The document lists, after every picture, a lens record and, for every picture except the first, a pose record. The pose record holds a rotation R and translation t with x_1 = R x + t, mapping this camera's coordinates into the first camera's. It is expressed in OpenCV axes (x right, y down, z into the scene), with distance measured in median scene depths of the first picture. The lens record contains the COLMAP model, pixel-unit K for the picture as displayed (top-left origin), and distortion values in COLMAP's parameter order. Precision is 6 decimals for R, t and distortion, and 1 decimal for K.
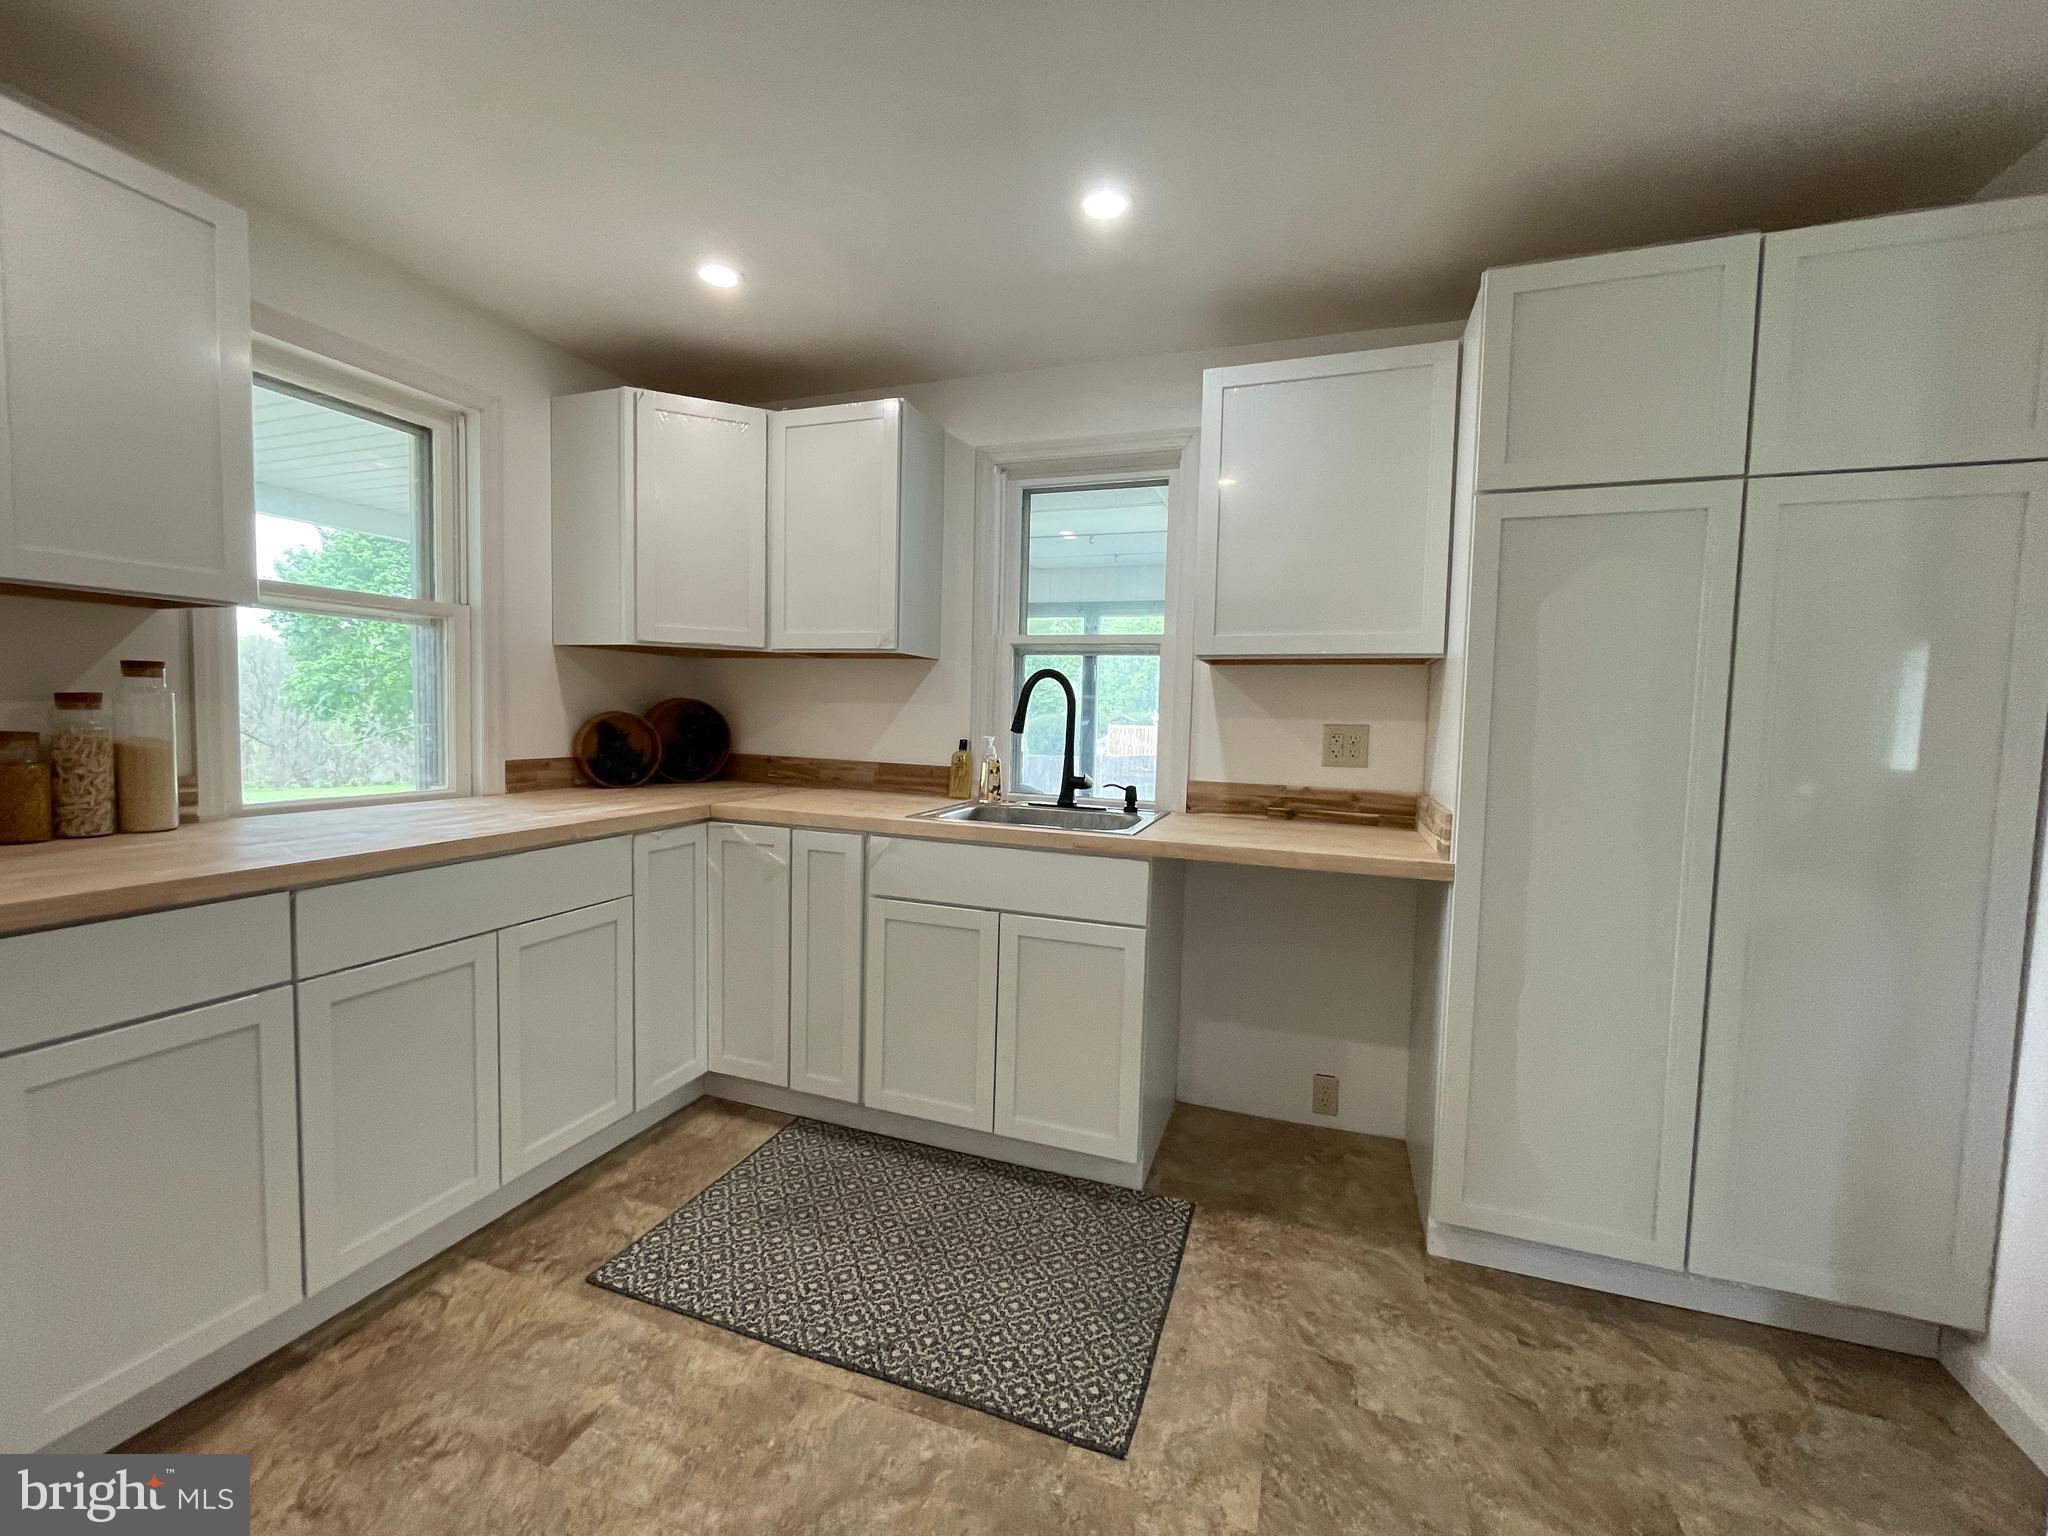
lens RADIAL K [[832.3, 0, 1019.4], [0, 832.3, 765.6], [0, 0, 1]] dist [-0.003659, -0.000247]
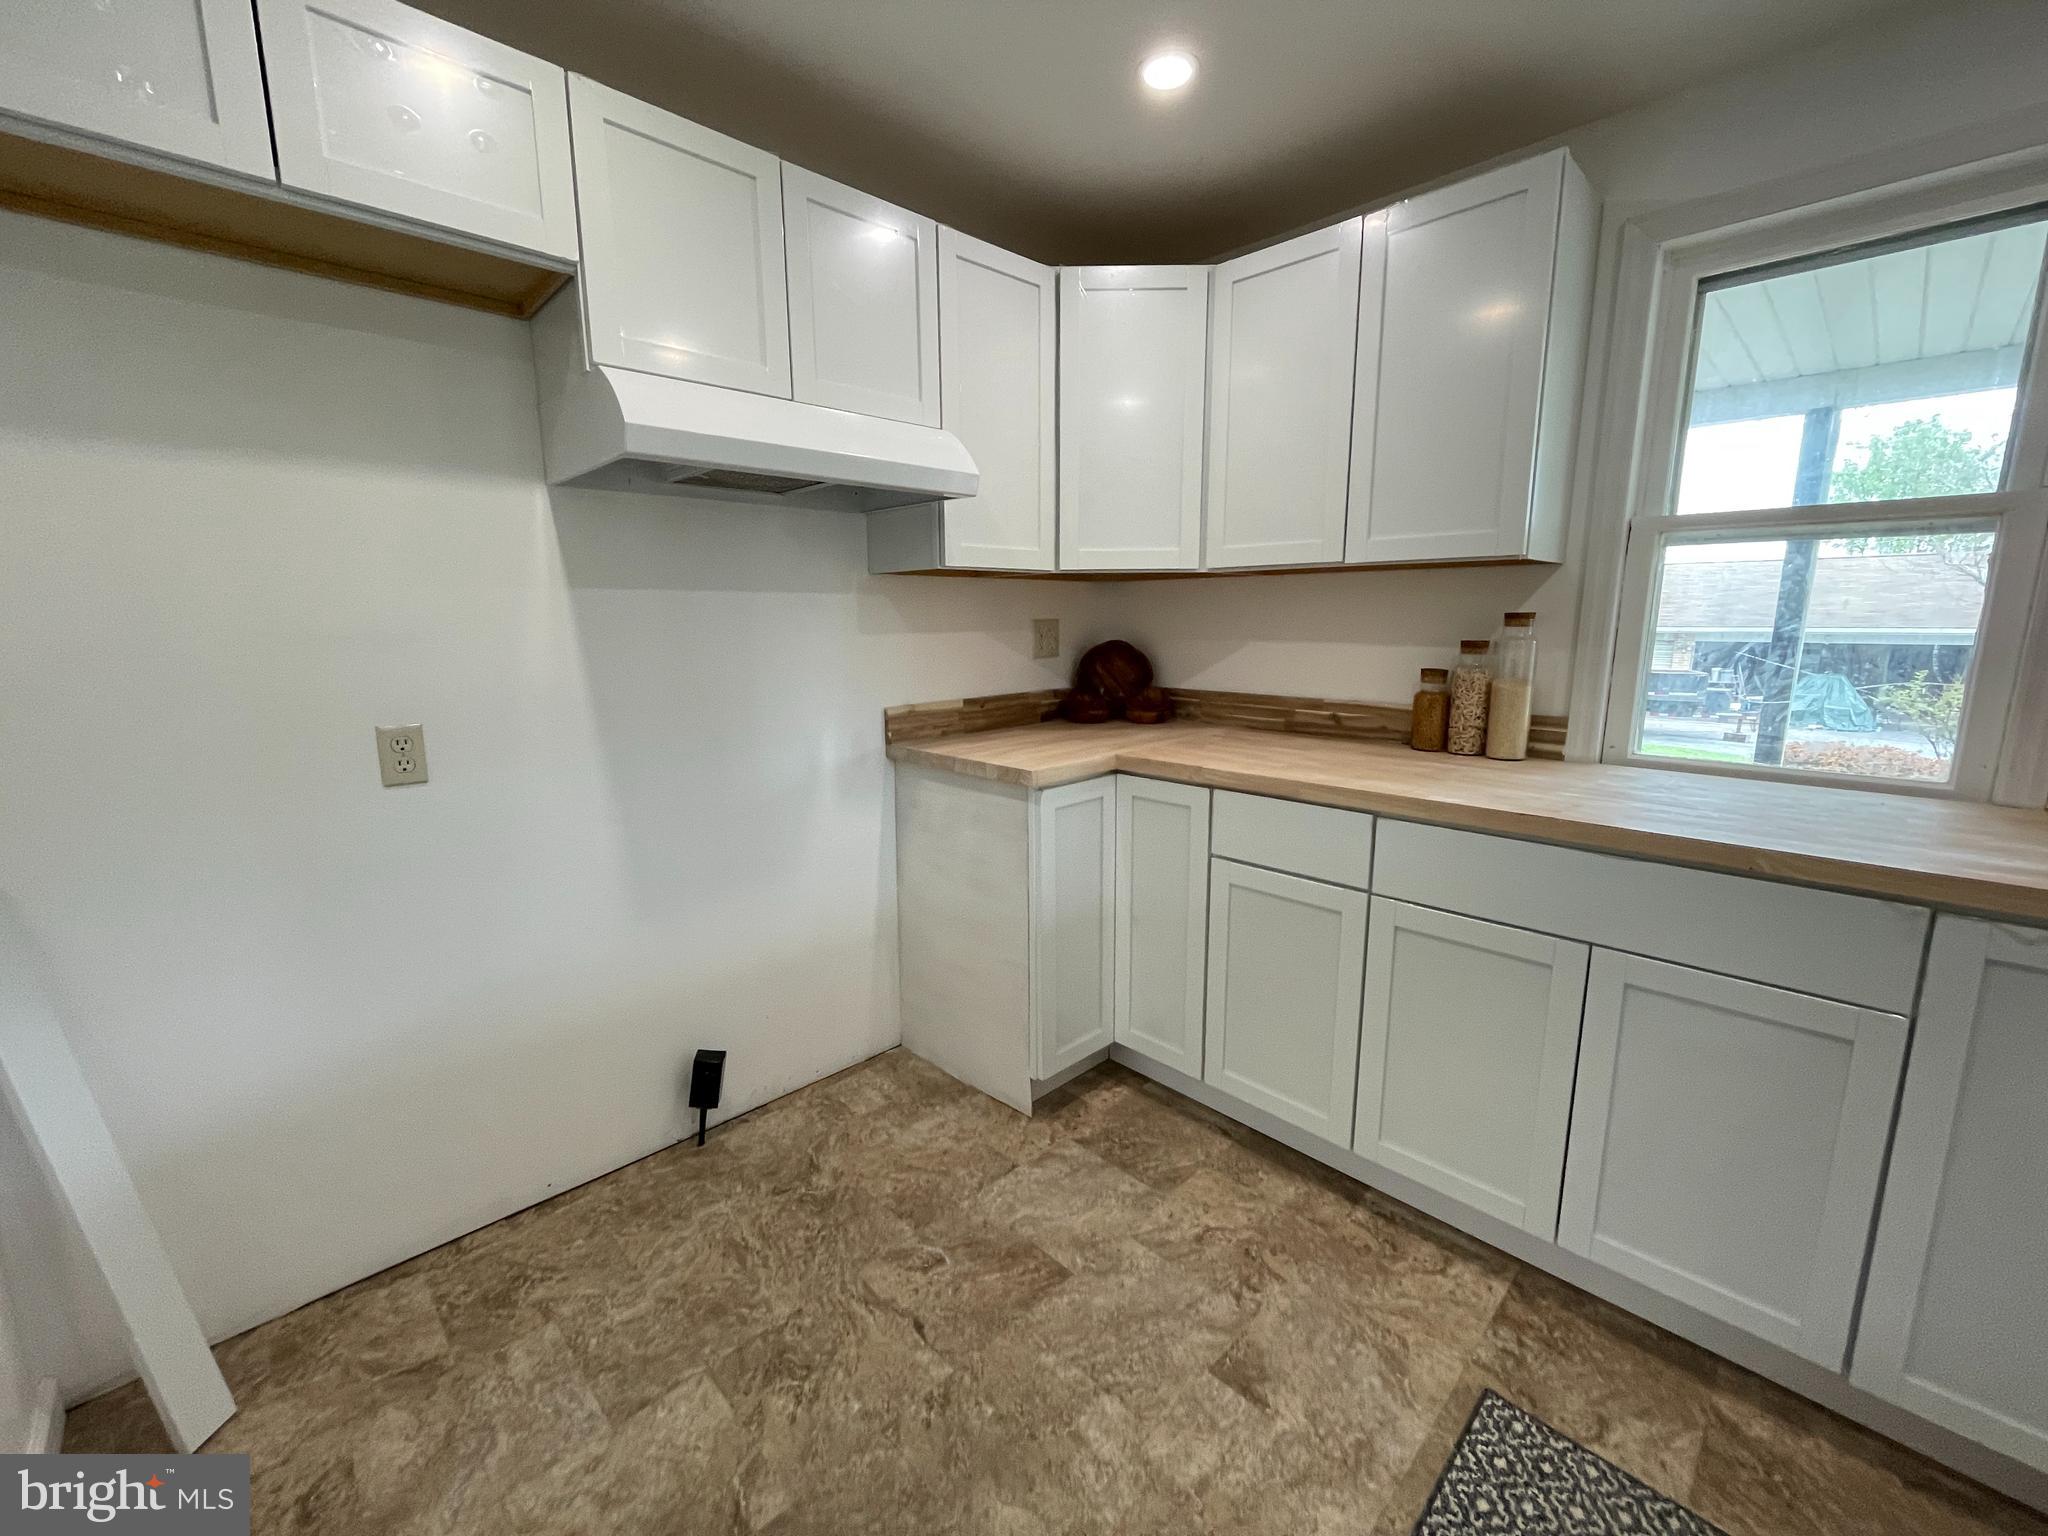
lens RADIAL K [[832.3, 0, 1017.1], [0, 832.3, 766.6], [0, 0, 1]] dist [-0.003659, -0.000247]
pose [[-0.437619, 0.135614, -0.888875, 0.282326], [-0.066453, 0.980979, 0.182383, -0.073556], [0.896702, 0.138882, -0.420283, 0.815097]]
